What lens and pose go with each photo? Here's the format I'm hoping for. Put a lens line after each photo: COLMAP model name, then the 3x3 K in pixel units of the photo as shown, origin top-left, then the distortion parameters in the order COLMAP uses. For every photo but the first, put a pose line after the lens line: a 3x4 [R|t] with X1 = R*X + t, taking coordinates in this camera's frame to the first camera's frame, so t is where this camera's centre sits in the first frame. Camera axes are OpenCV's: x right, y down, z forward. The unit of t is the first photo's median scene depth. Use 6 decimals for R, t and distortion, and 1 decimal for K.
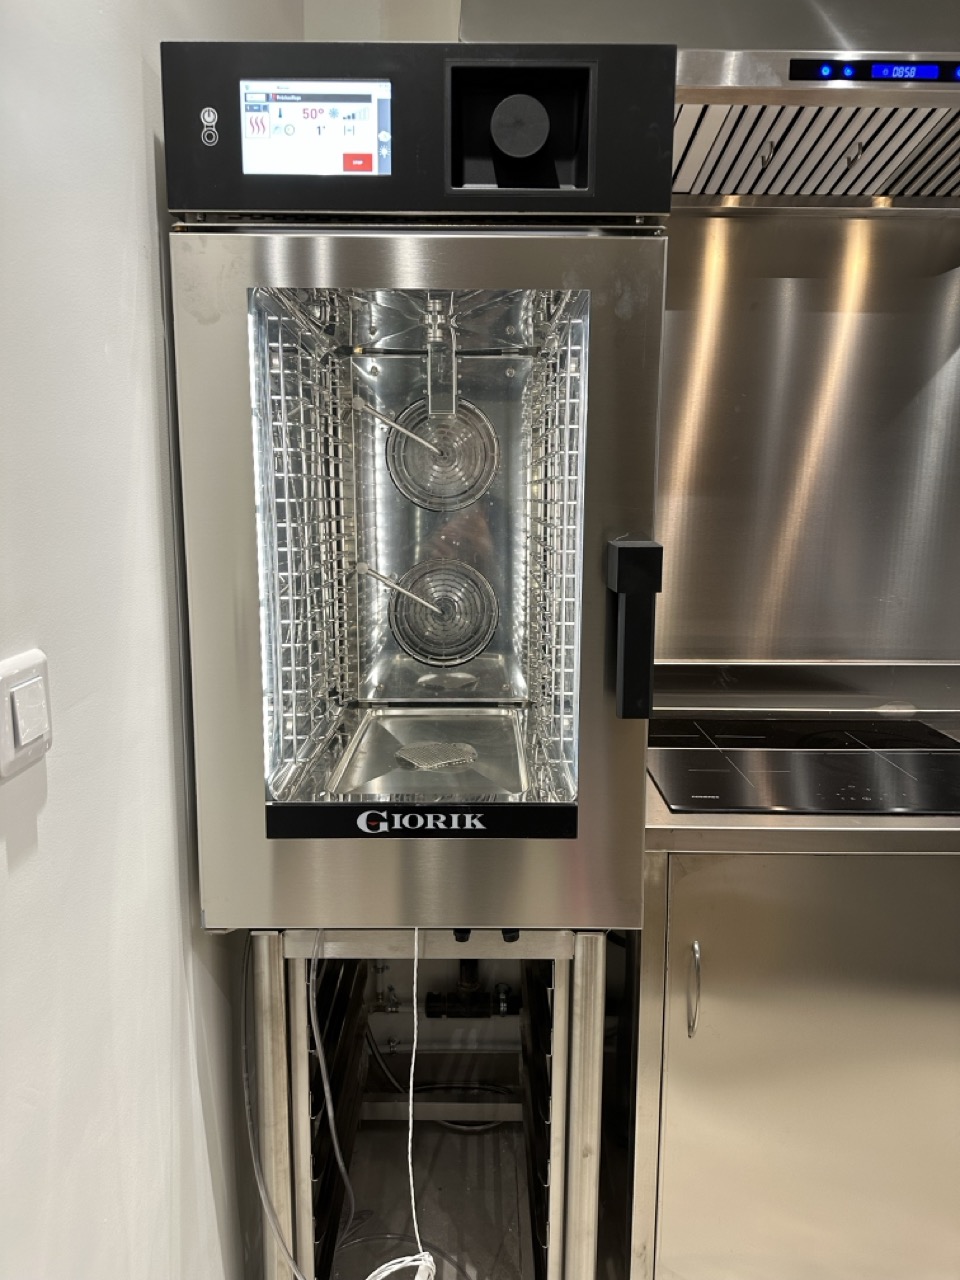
lens RADIAL K [[895.4, 0, 478.0], [0, 895.4, 643.2], [0, 0, 1]] dist [0.008125, -0.026106]
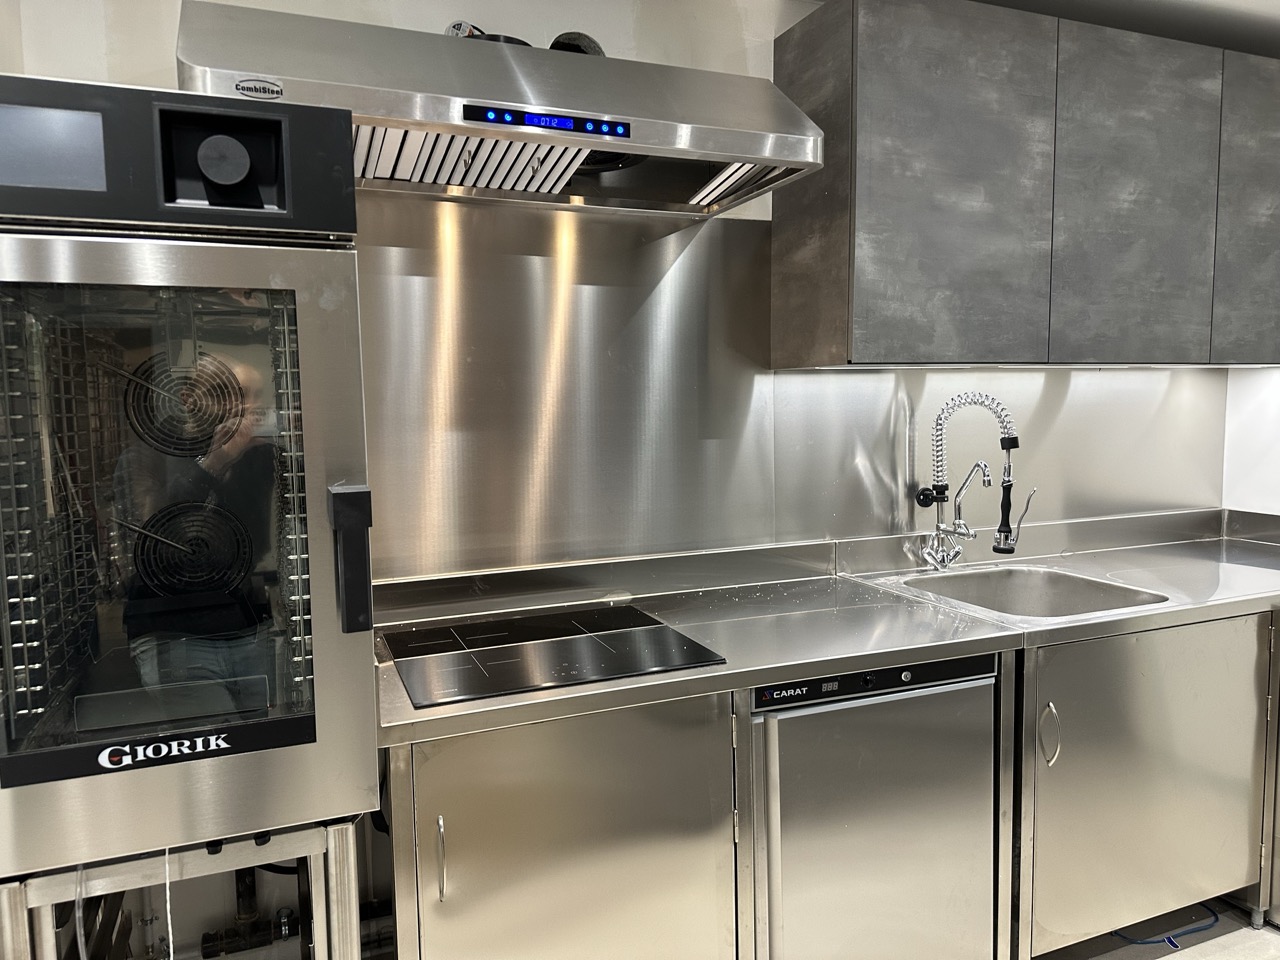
lens RADIAL K [[895.4, 0, 651.7], [0, 895.4, 471.5], [0, 0, 1]] dist [0.008125, -0.026106]
pose [[0.919261, -0.051390, 0.390281, 0.074613], [0.085603, 0.993813, -0.070769, -0.012265], [-0.384229, 0.098464, 0.917972, -0.275127]]
